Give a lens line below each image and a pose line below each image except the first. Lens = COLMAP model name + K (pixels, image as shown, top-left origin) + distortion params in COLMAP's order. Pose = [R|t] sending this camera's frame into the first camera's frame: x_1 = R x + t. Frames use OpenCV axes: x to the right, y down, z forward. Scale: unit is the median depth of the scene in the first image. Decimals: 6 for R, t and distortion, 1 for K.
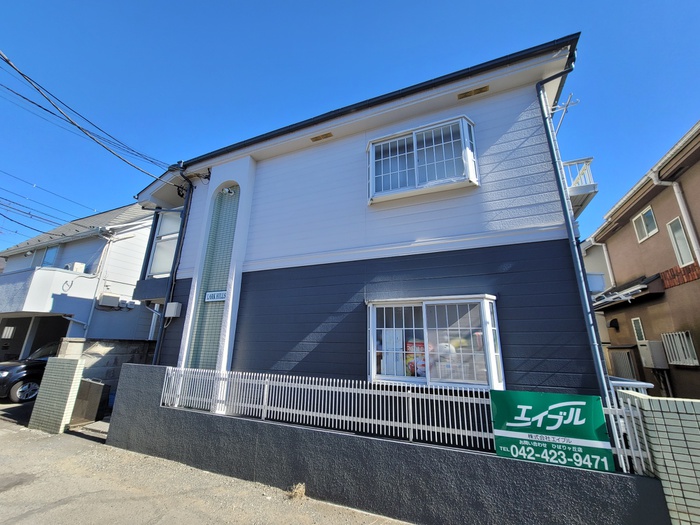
lens RADIAL K [[285.2, 0, 347.6], [0, 285.2, 265.6], [0, 0, 1]] dist [-0.004205, 0.001096]
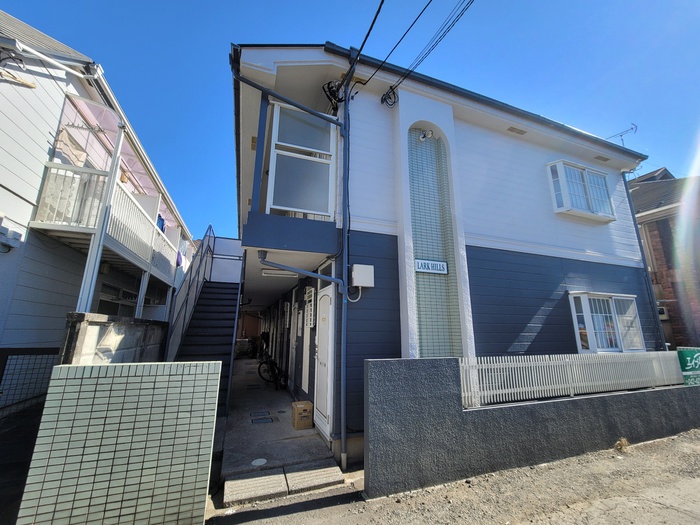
lens RADIAL K [[285.2, 0, 348.9], [0, 285.2, 263.0], [0, 0, 1]] dist [-0.004205, 0.001096]
pose [[0.729984, 0.139269, 0.669124, -1.587114], [-0.181275, 0.983408, -0.006920, 0.197900], [-0.658986, -0.116244, 0.743119, 0.772671]]
